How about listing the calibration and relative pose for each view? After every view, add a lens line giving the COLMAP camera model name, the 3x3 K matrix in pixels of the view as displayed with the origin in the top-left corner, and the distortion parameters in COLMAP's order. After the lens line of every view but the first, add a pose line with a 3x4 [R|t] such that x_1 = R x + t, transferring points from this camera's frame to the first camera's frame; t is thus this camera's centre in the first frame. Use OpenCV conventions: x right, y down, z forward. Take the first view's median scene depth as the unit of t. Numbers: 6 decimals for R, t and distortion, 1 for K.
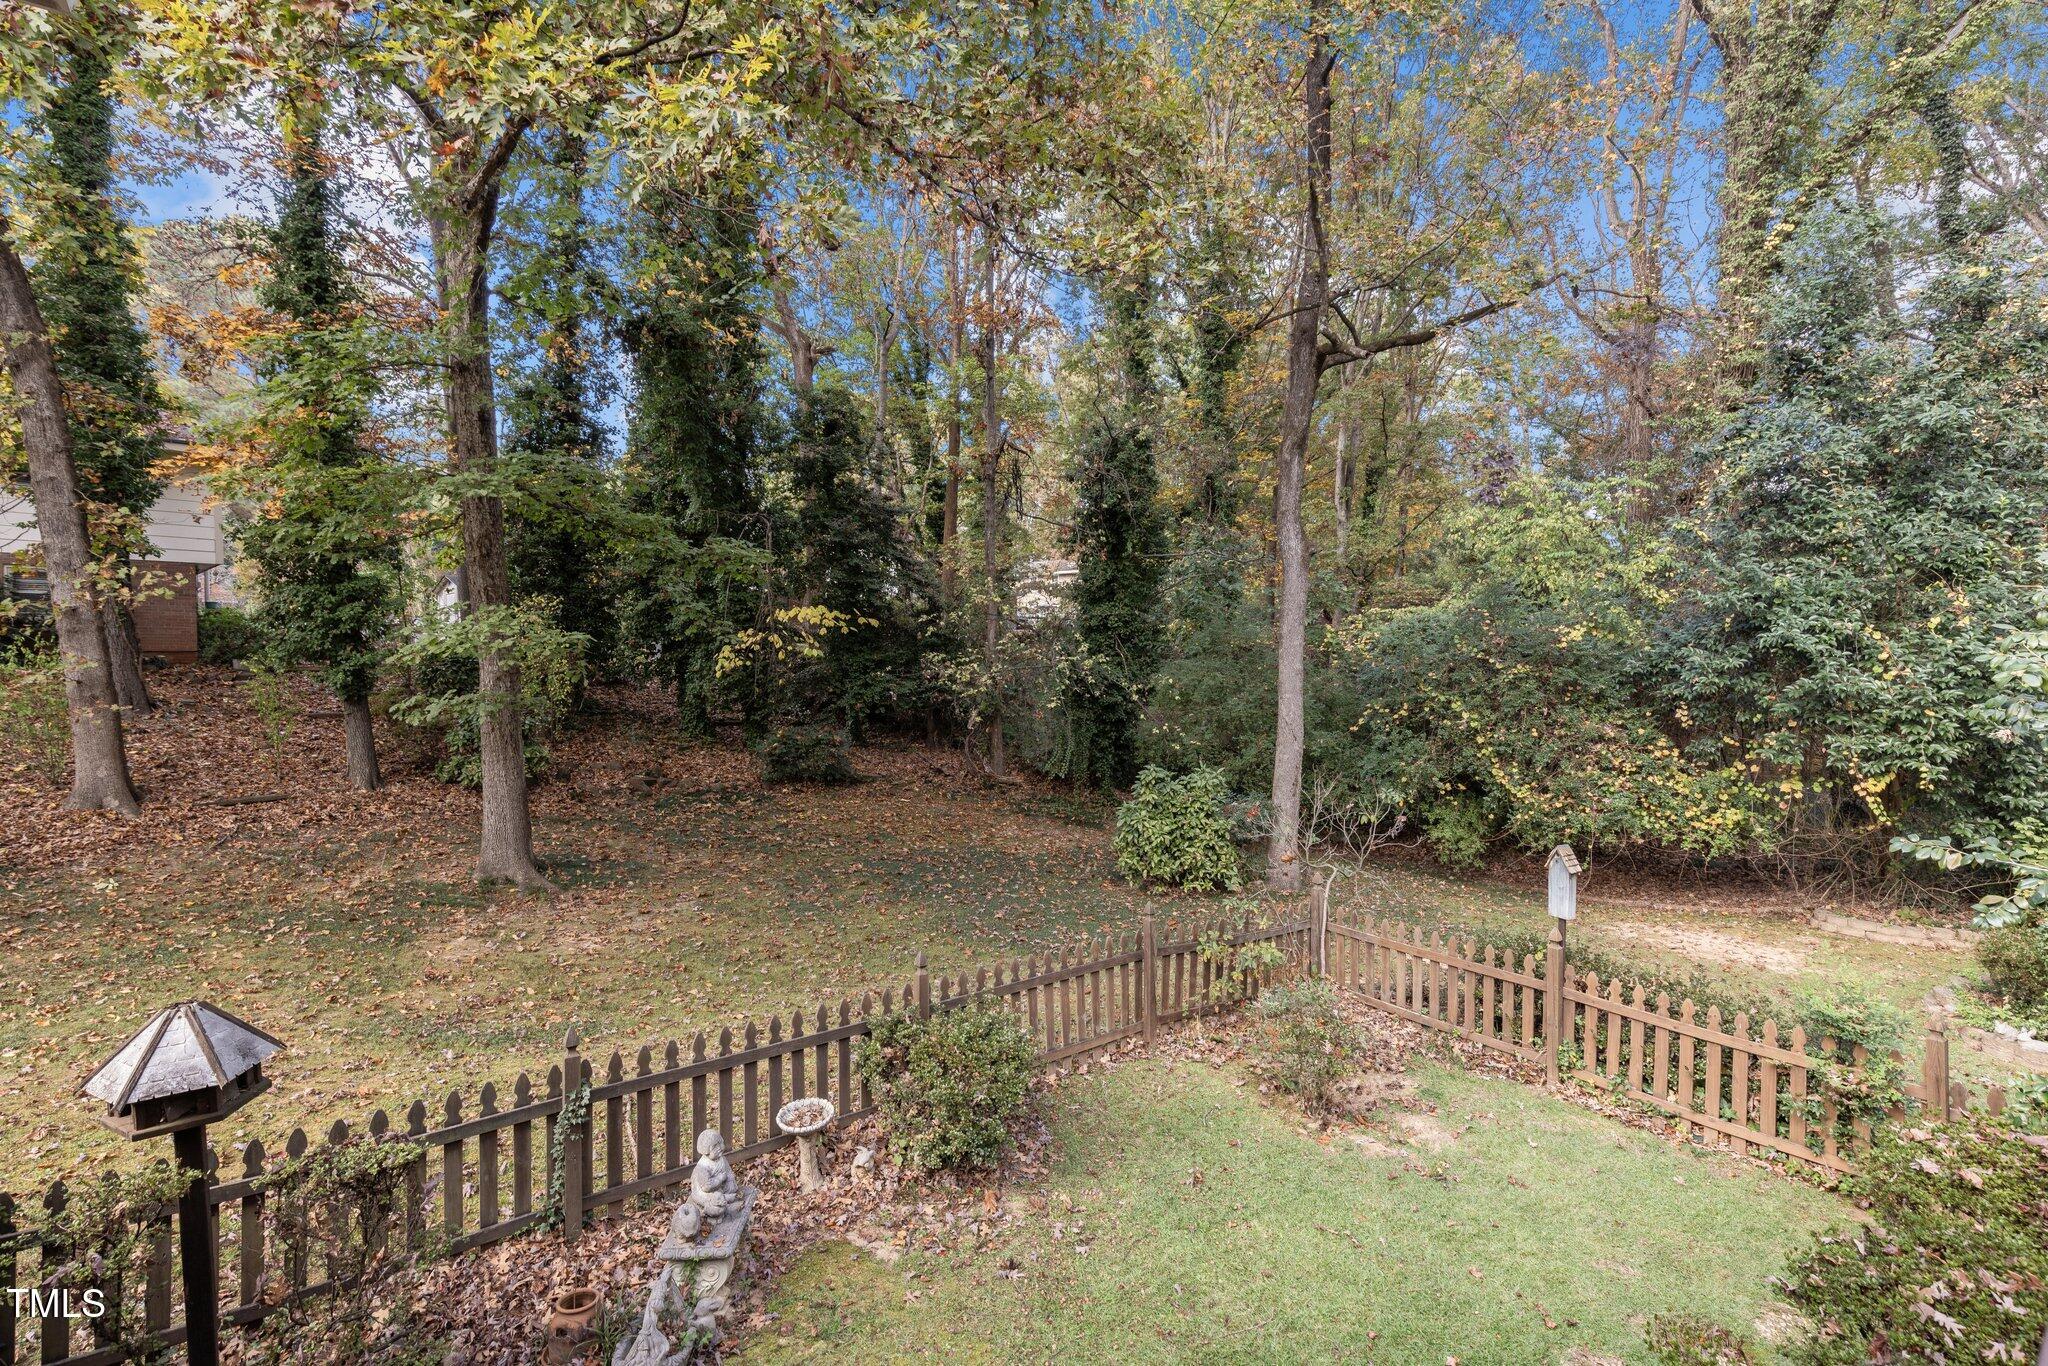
lens RADIAL K [[931.6, 0, 1035.3], [0, 931.6, 680.0], [0, 0, 1]] dist [0.000398, 0.000000]
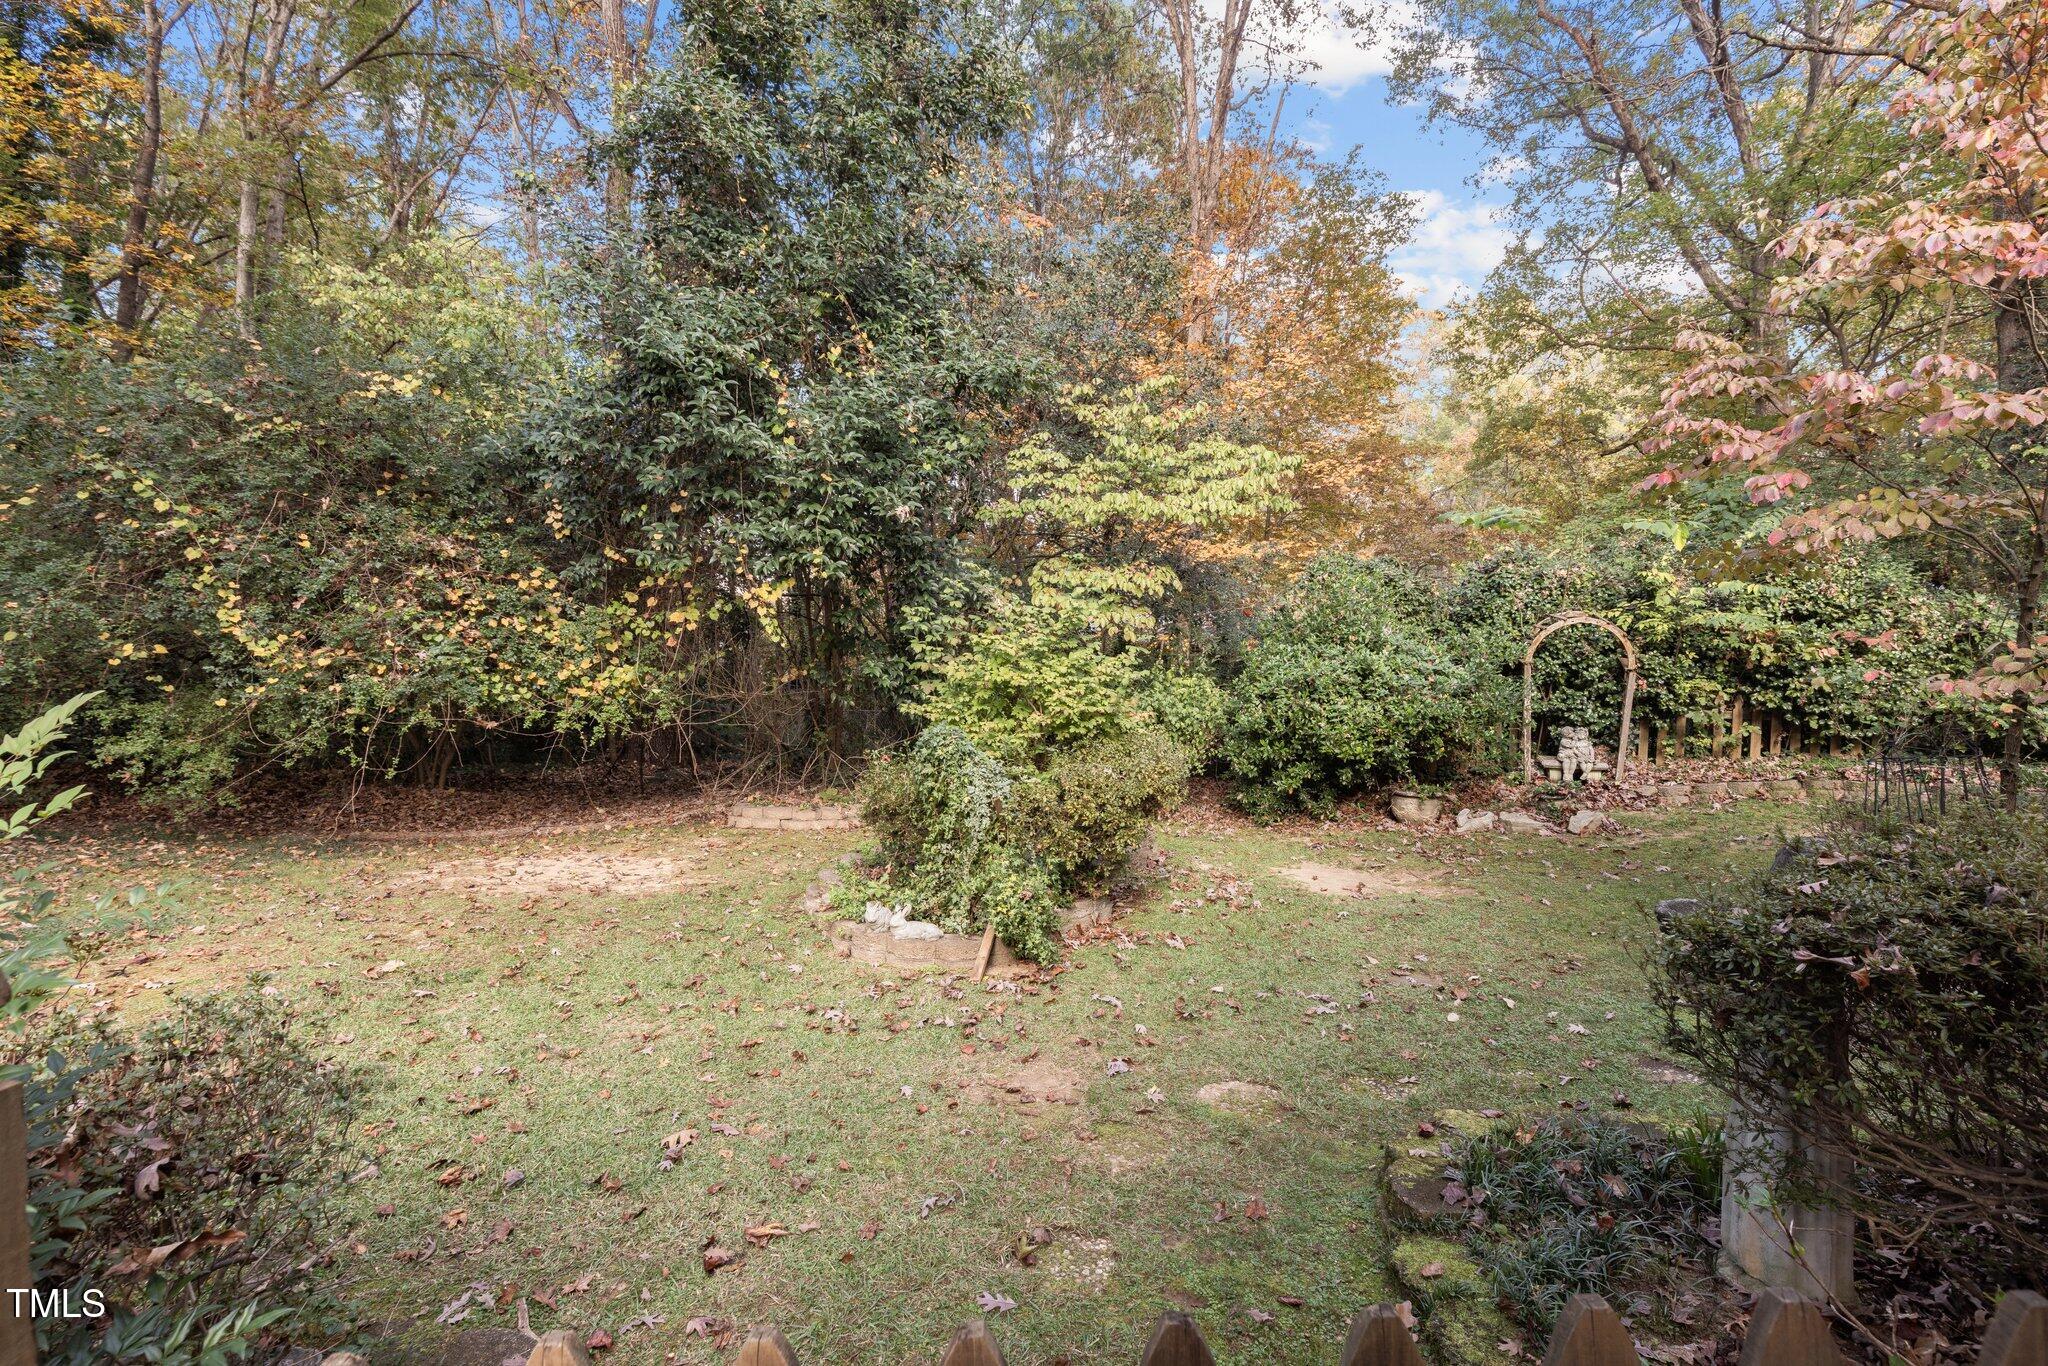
lens RADIAL K [[931.6, 0, 1035.3], [0, 931.6, 680.0], [0, 0, 1]] dist [0.000398, 0.000000]
pose [[0.626698, 0.000170, 0.779262, 0.414395], [-0.007669, 0.999953, 0.005949, 0.143186], [-0.779225, -0.009704, 0.626669, 0.355513]]
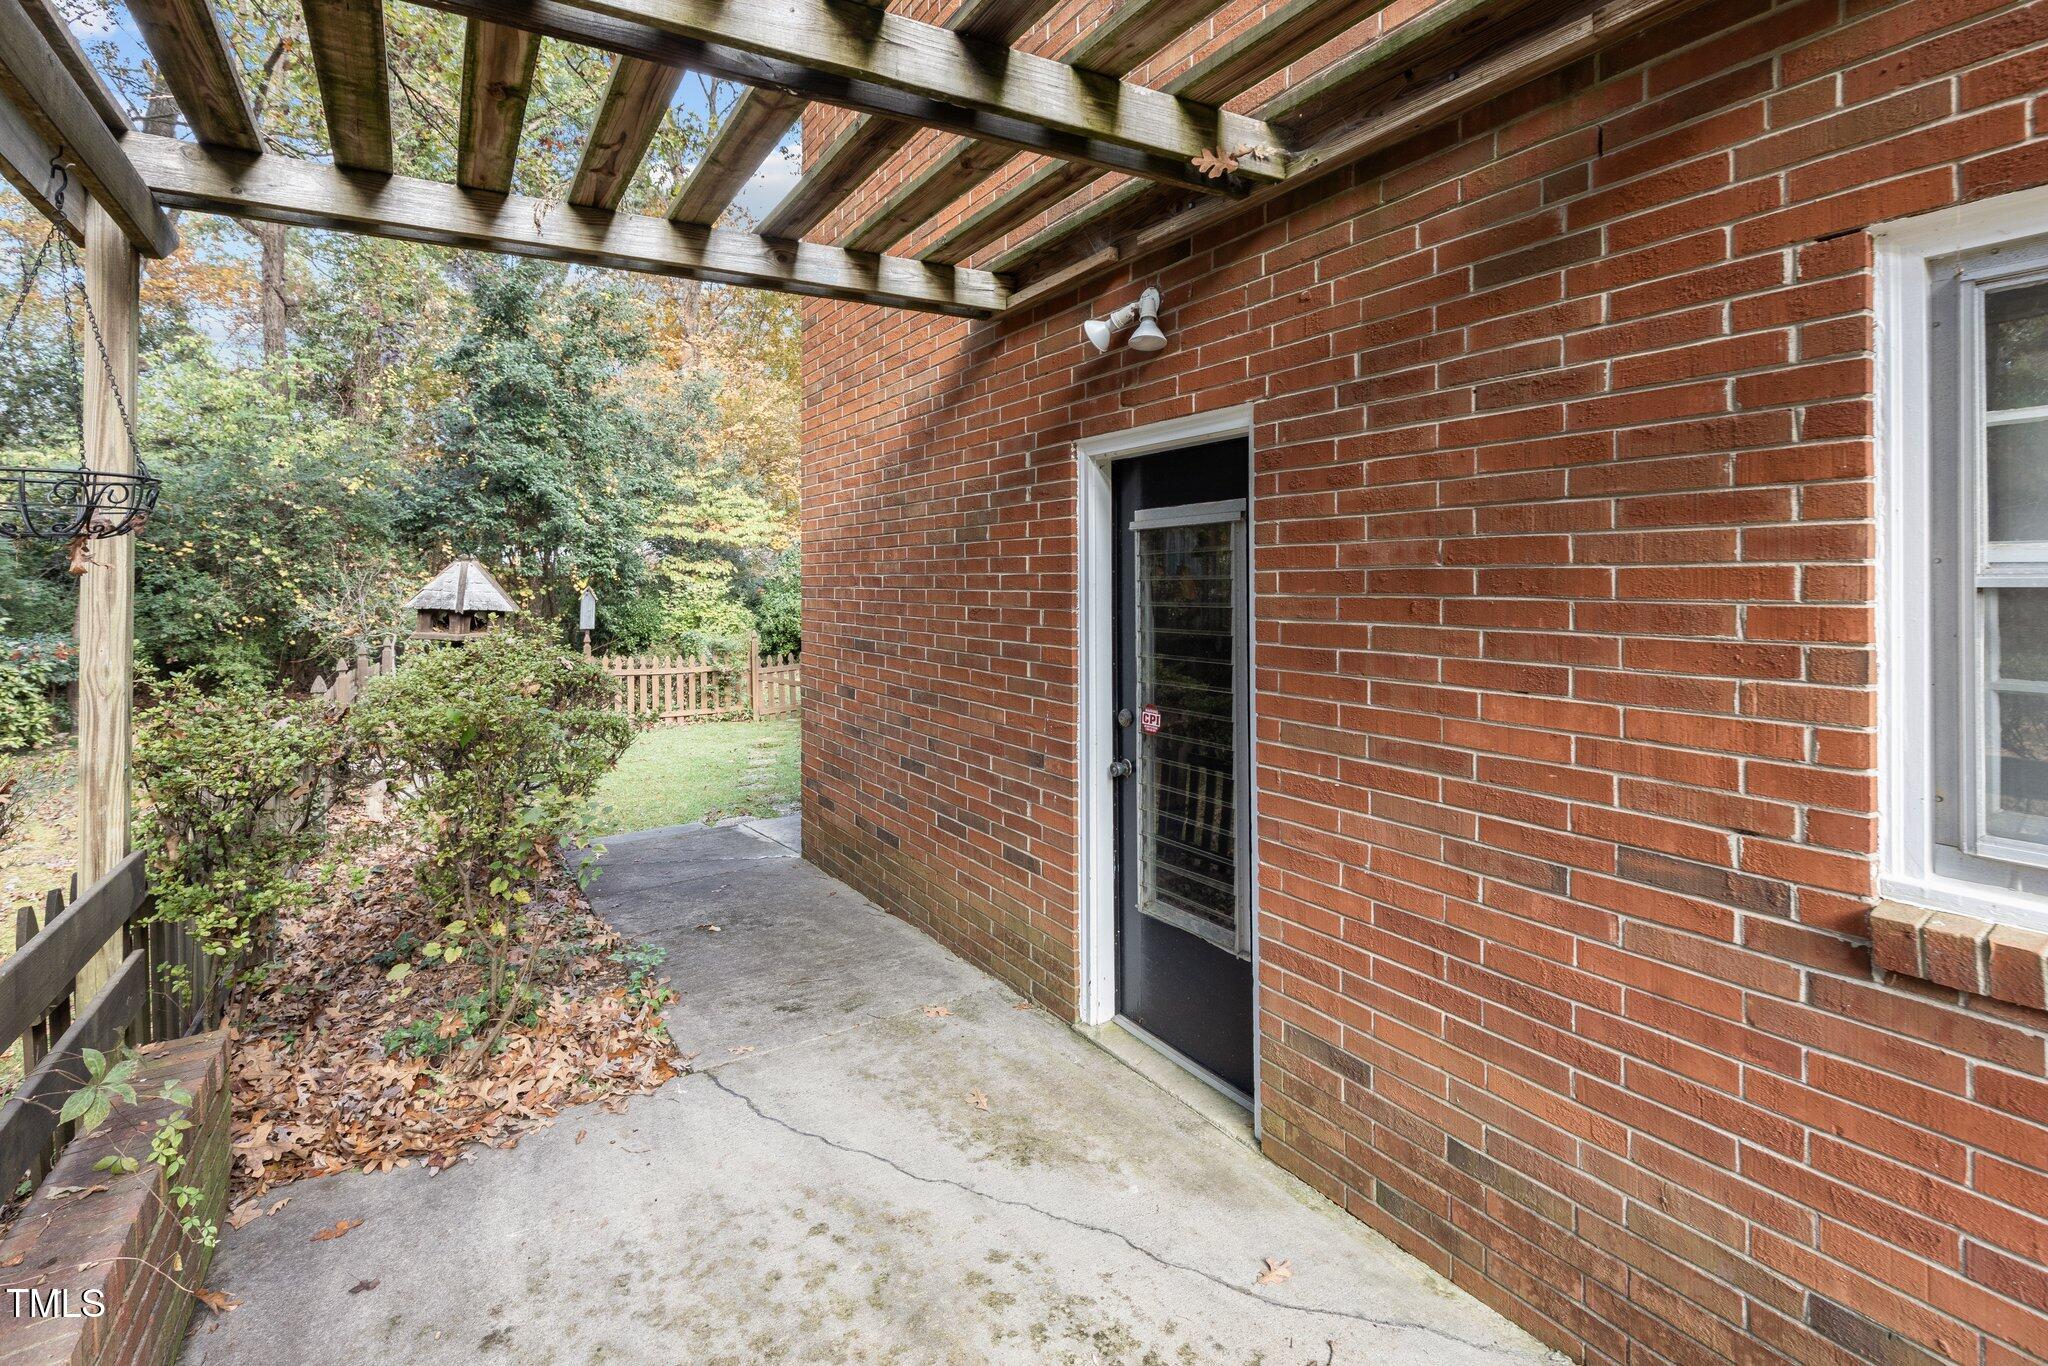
lens RADIAL K [[990.5, 0, 1023.6], [0, 990.5, 584.7], [0, 0, 1]] dist [0.001716, 0.000206]
pose [[0.112596, -0.000496, 0.993641, -0.650634], [0.030816, 0.999521, -0.002993, 0.121005], [-0.993163, 0.030957, 0.112558, 0.011178]]
